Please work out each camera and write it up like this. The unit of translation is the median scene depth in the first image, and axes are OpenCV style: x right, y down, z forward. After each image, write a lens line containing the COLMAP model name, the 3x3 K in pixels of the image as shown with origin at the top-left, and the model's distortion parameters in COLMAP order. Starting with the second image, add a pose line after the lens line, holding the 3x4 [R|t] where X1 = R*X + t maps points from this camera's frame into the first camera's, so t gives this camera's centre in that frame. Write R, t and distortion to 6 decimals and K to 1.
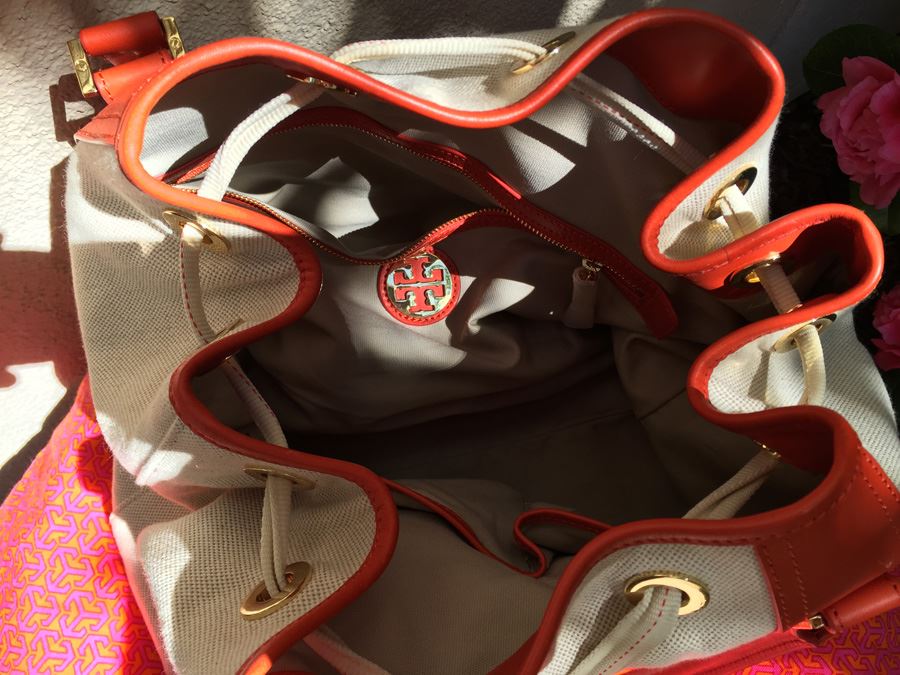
lens RADIAL K [[764.9, 0, 442.3], [0, 764.9, 338.0], [0, 0, 1]] dist [0.055439, -0.096539]
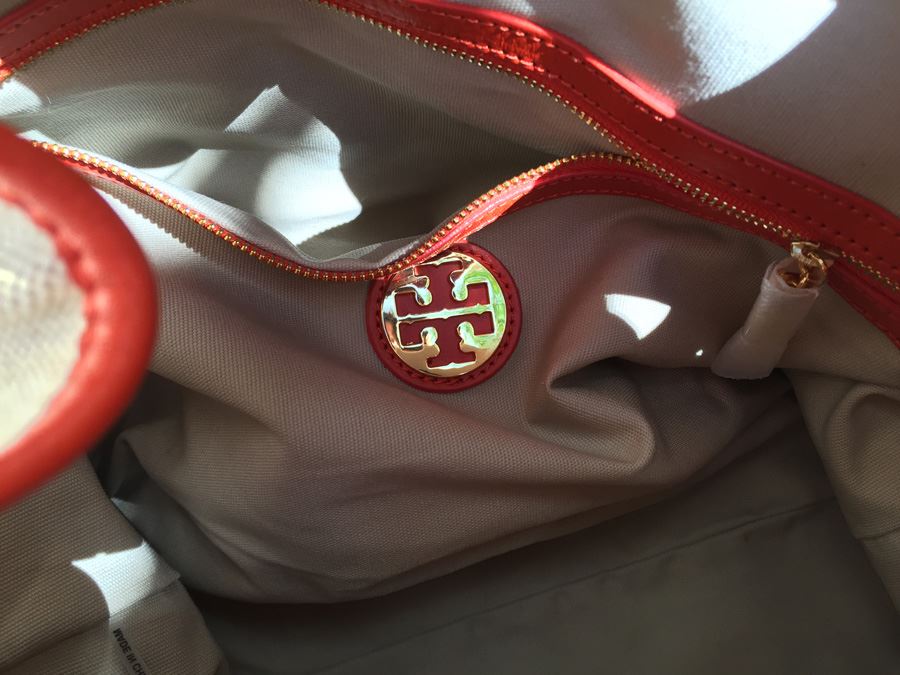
lens RADIAL K [[764.9, 0, 457.6], [0, 764.9, 338.4], [0, 0, 1]] dist [0.055439, -0.096539]
pose [[0.997727, -0.057210, 0.035600, -0.040046], [0.058211, 0.997919, -0.027736, -0.037359], [-0.033939, 0.029745, 0.998981, 0.469747]]
